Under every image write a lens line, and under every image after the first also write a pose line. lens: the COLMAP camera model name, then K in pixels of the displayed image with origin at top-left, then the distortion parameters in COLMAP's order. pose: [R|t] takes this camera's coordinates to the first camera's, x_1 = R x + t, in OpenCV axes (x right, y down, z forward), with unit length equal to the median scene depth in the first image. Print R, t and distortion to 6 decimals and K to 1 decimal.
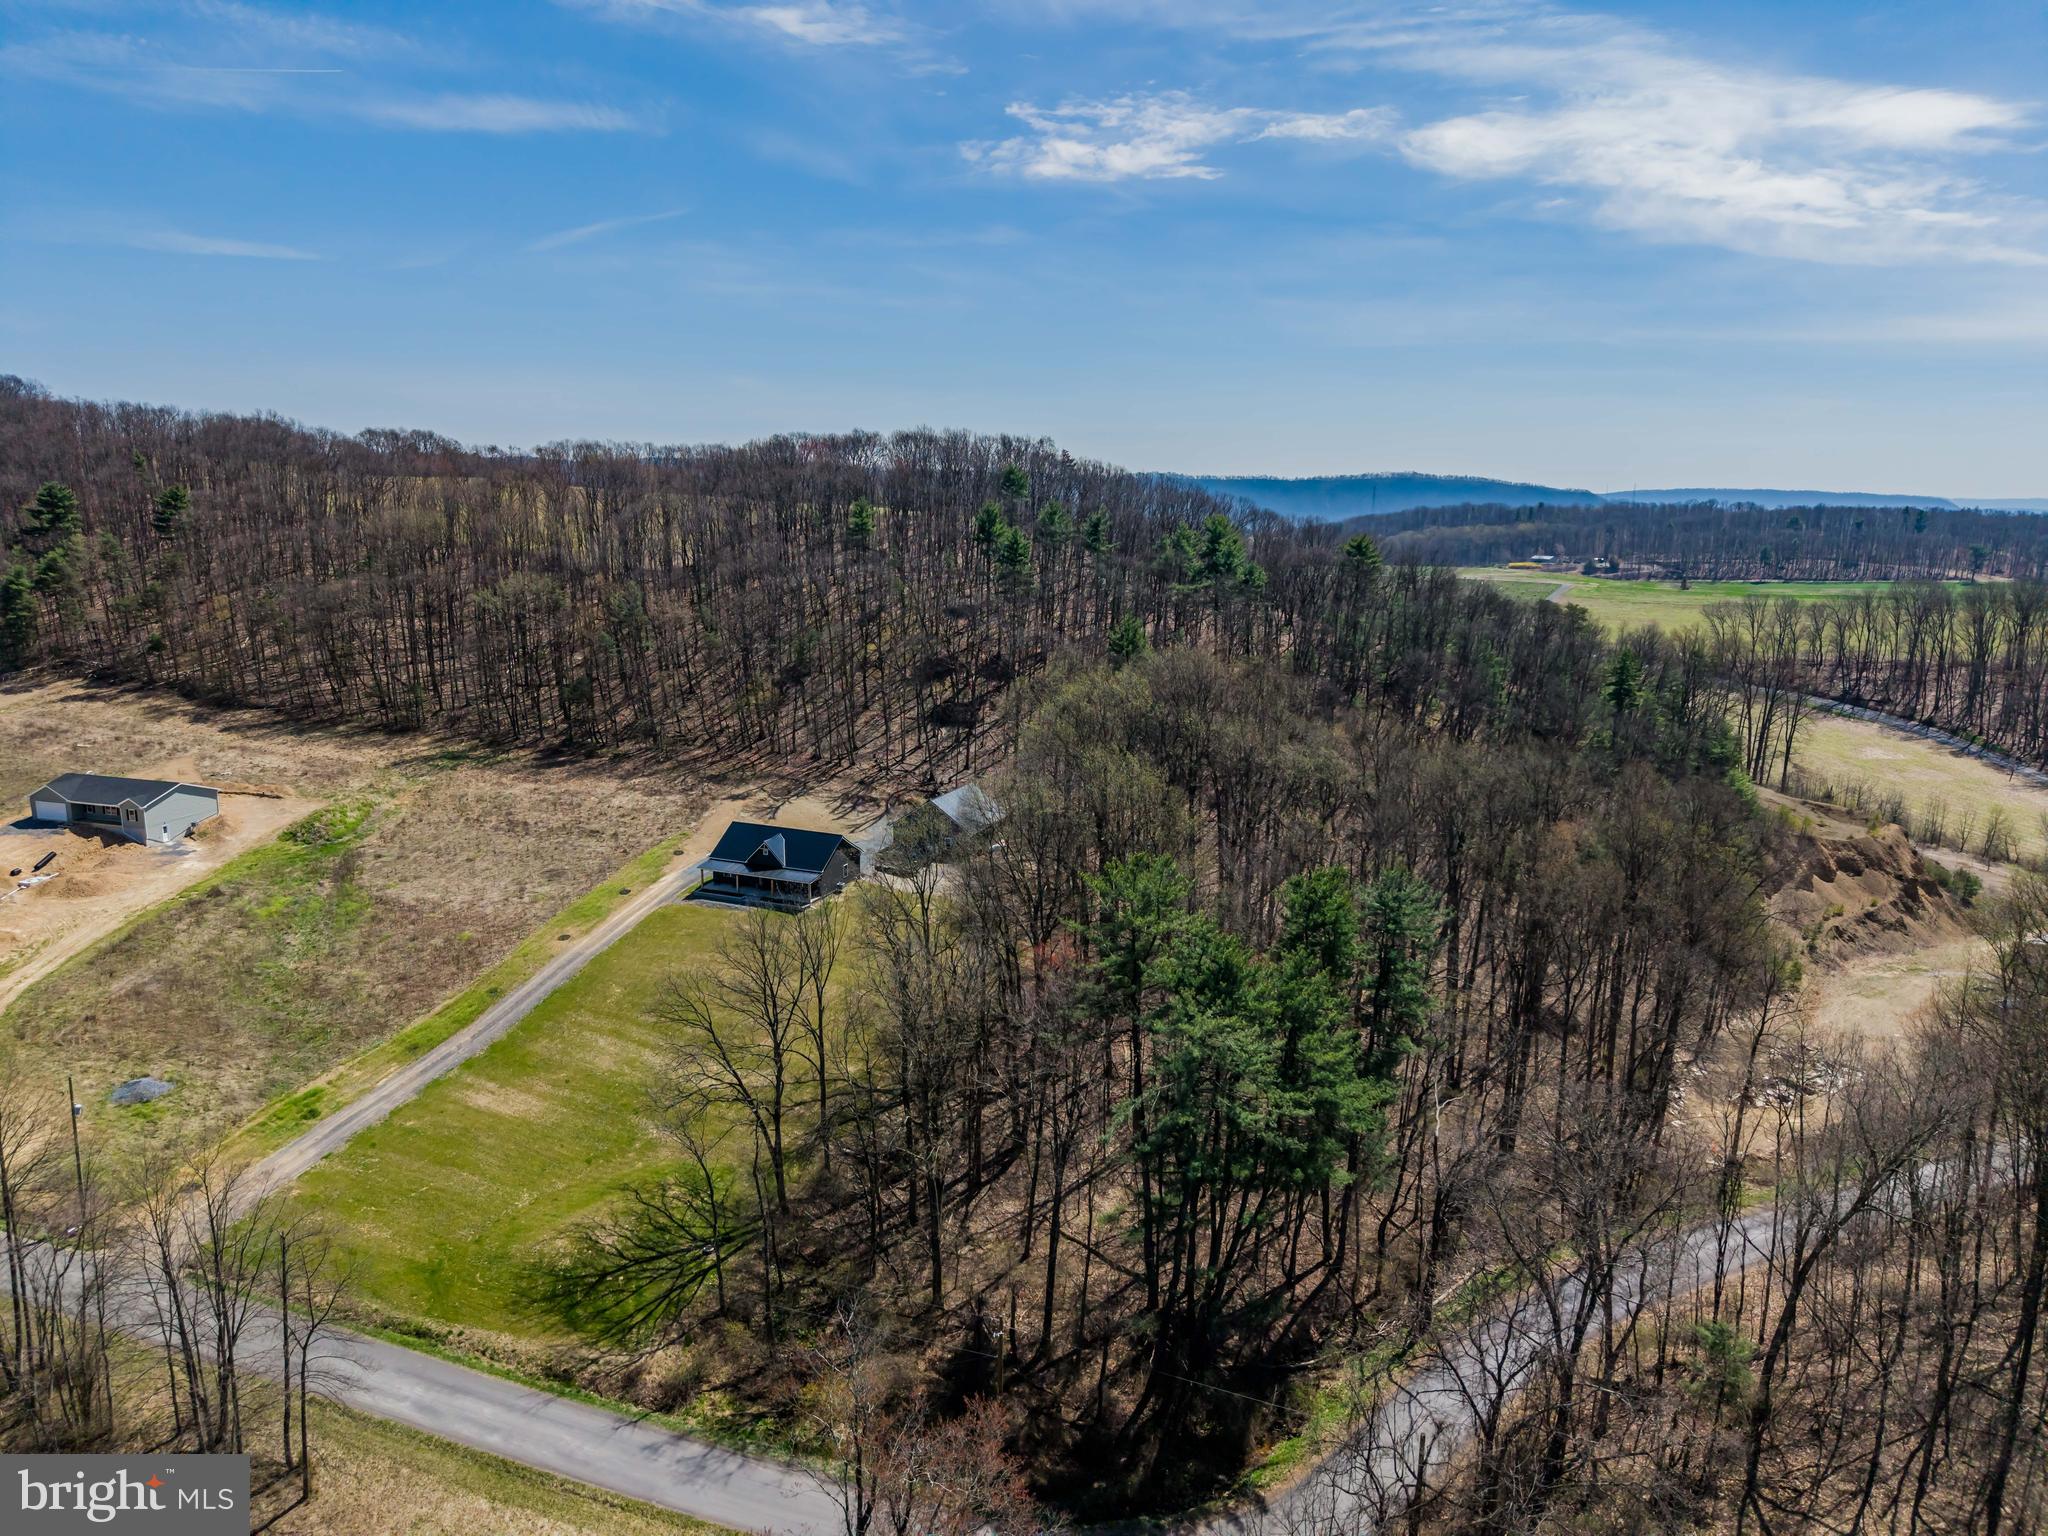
lens RADIAL K [[1379.1, 0, 1003.2], [0, 1379.1, 762.8], [0, 0, 1]] dist [0.002748, -0.002159]
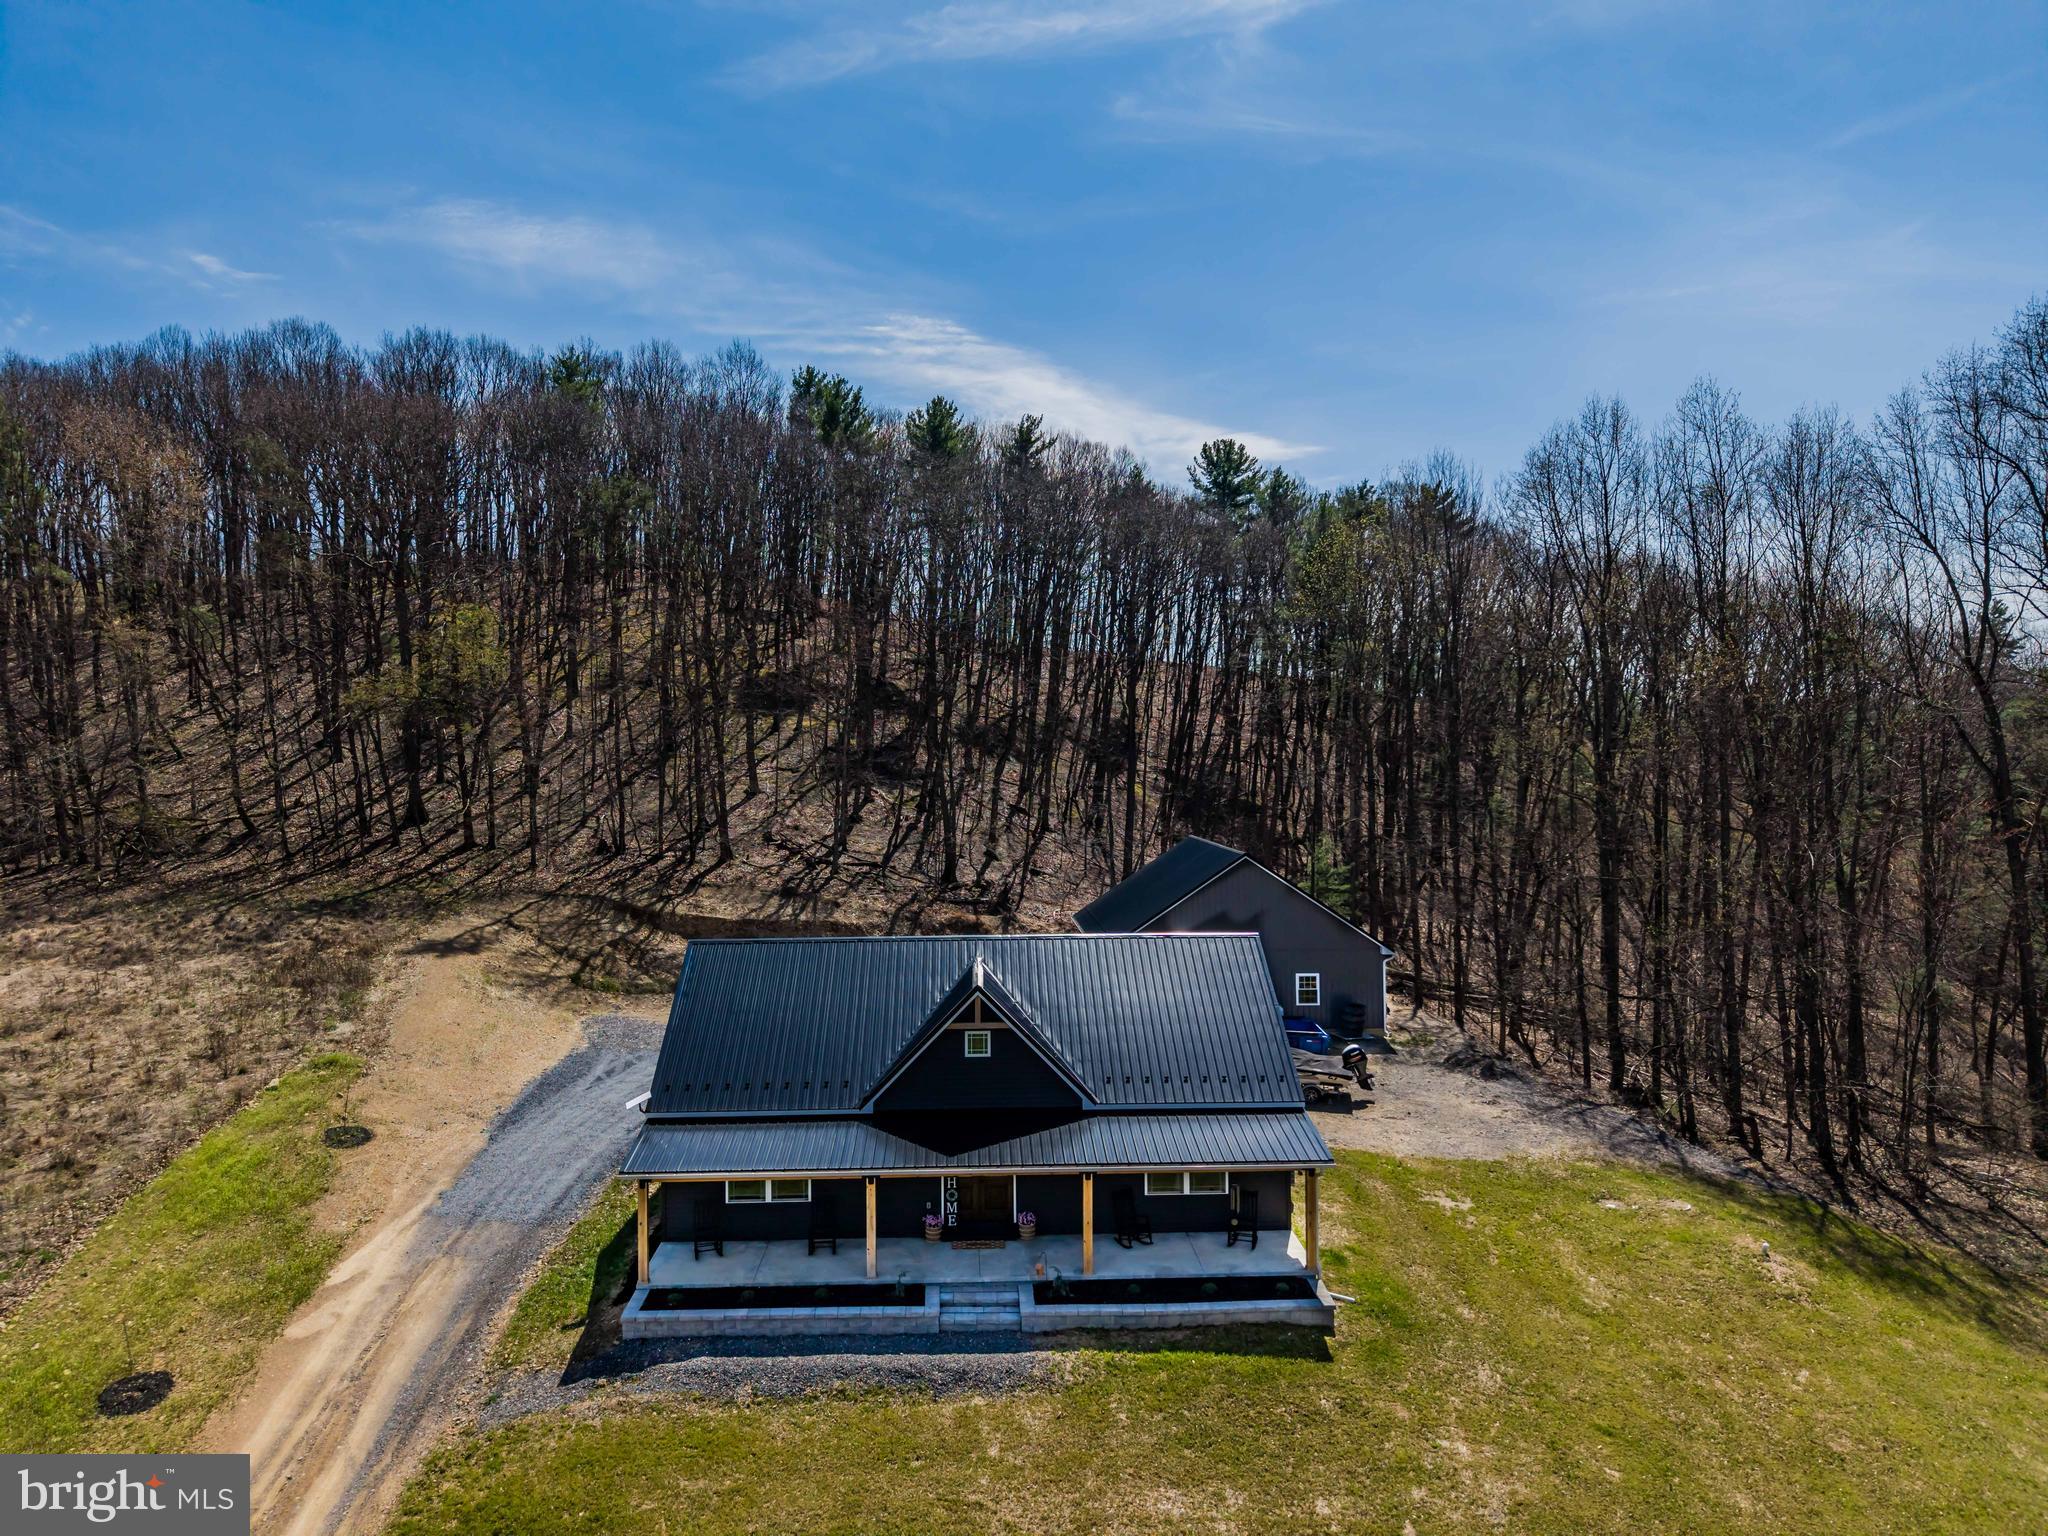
lens RADIAL K [[1379.1, 0, 1003.2], [0, 1379.1, 762.8], [0, 0, 1]] dist [0.002748, -0.002159]
pose [[0.907414, -0.014949, 0.419971, -0.254950], [0.093808, 0.981355, -0.167756, 0.058293], [-0.409633, 0.191621, 0.891898, 0.815750]]
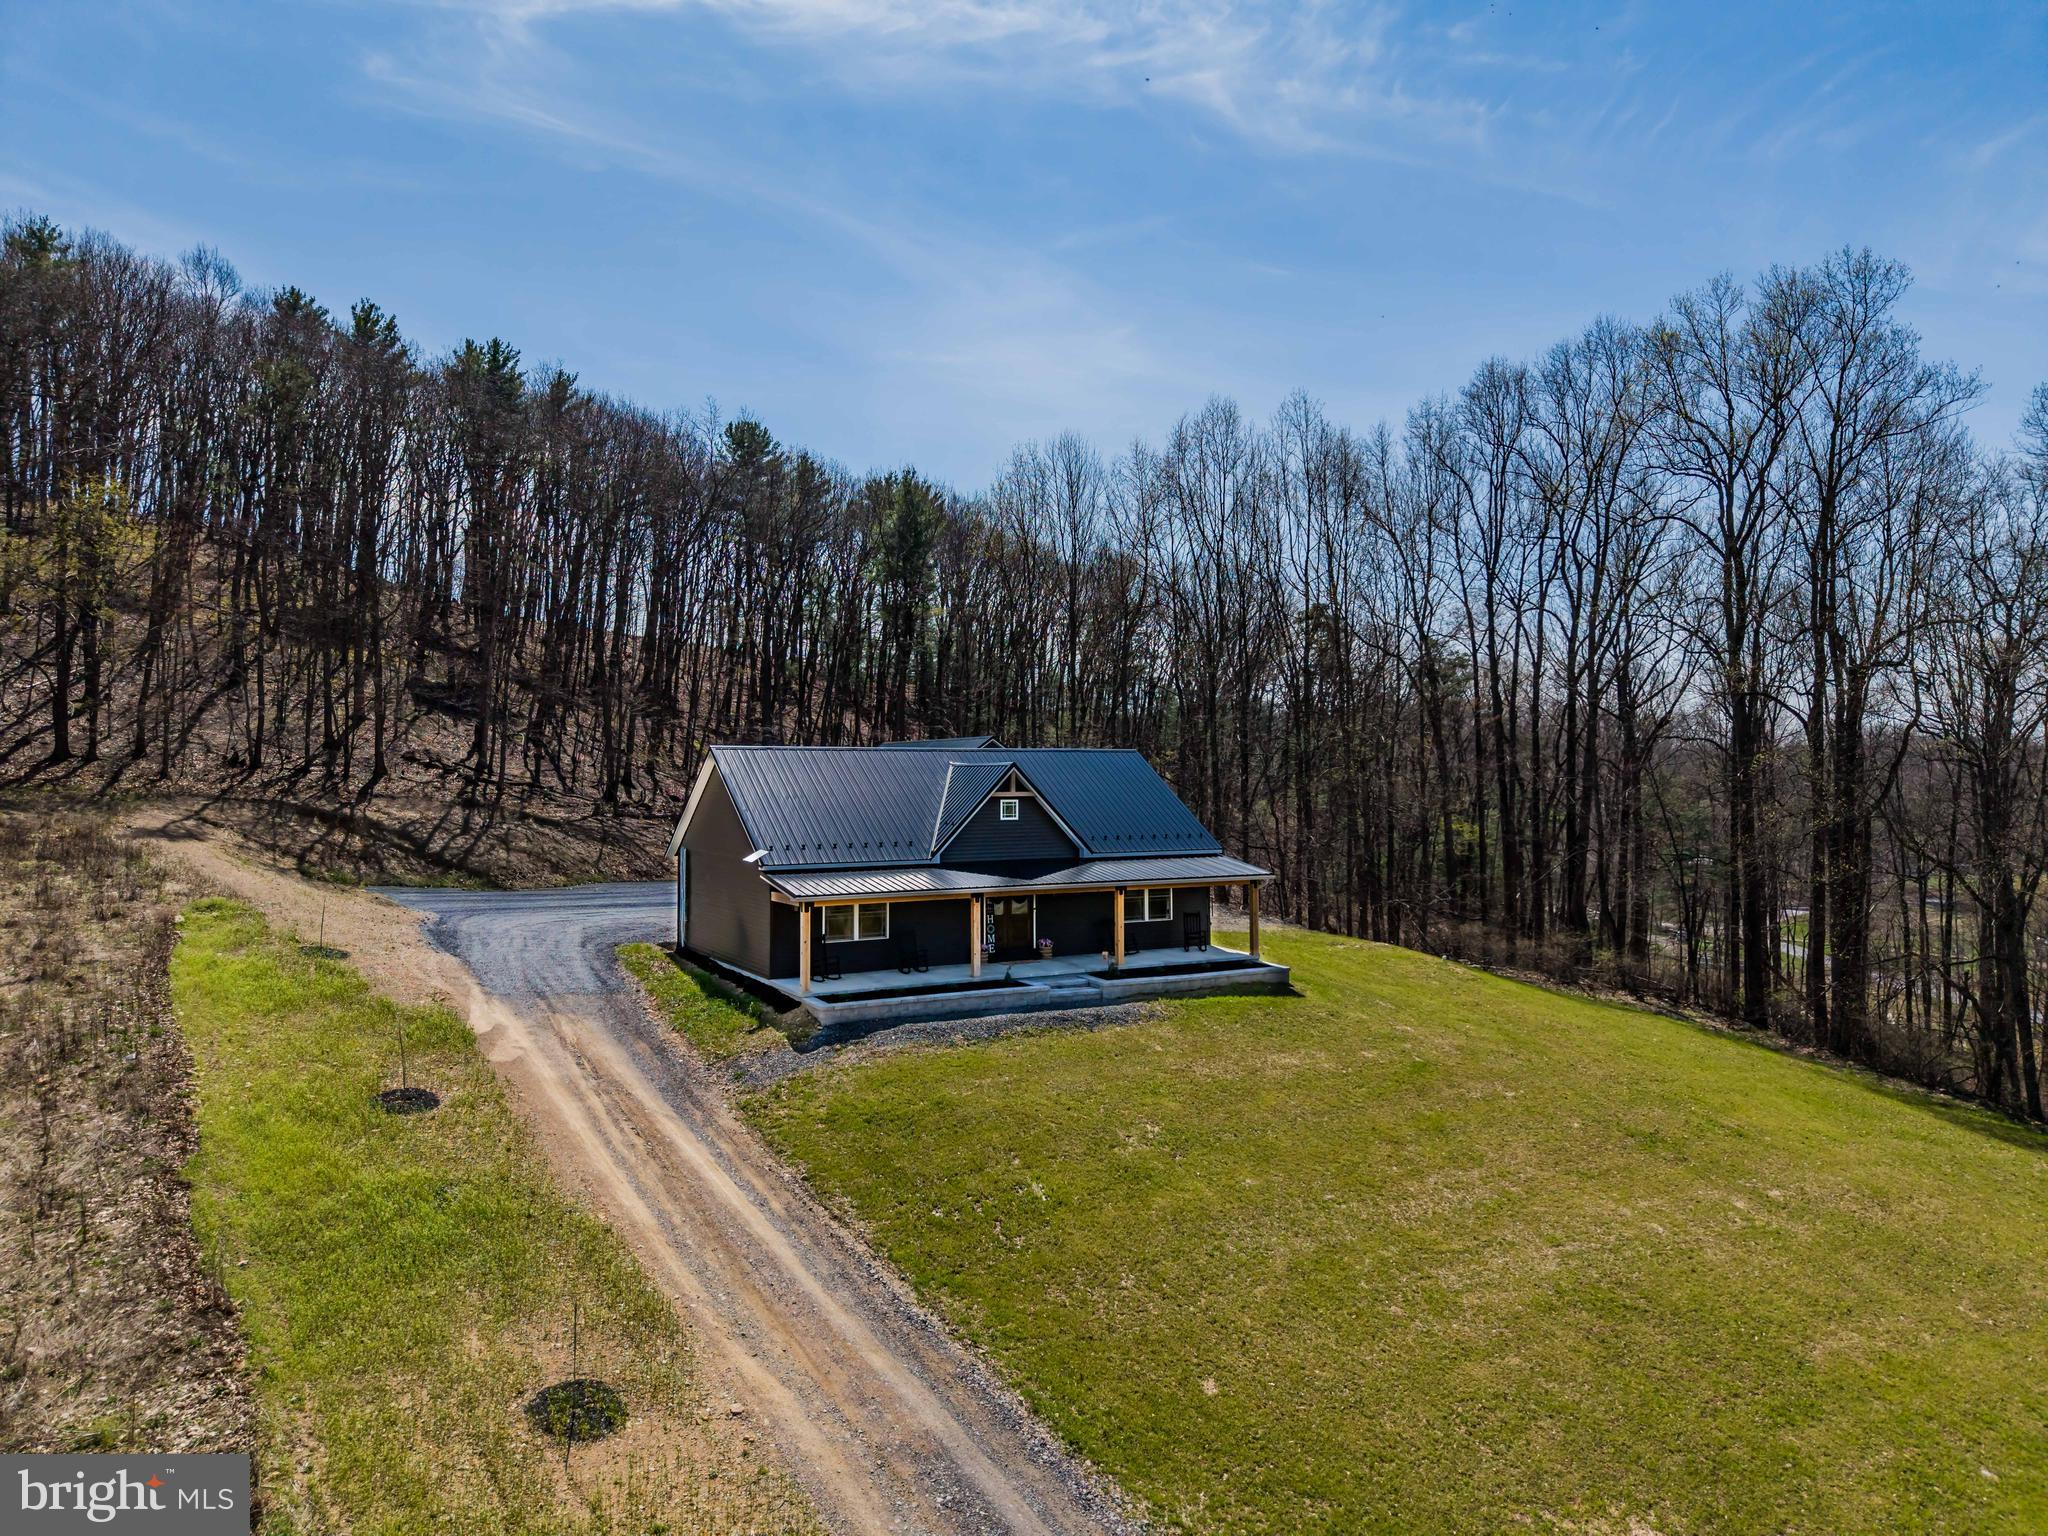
lens RADIAL K [[1369.2, 0, 992.2], [0, 1369.2, 792.4], [0, 0, 1]] dist [0.007608, -0.001214]
pose [[0.623068, -0.017562, 0.781970, -0.375351], [0.155510, 0.982570, -0.101842, 0.086876], [-0.766552, 0.185059, 0.614939, 0.851179]]
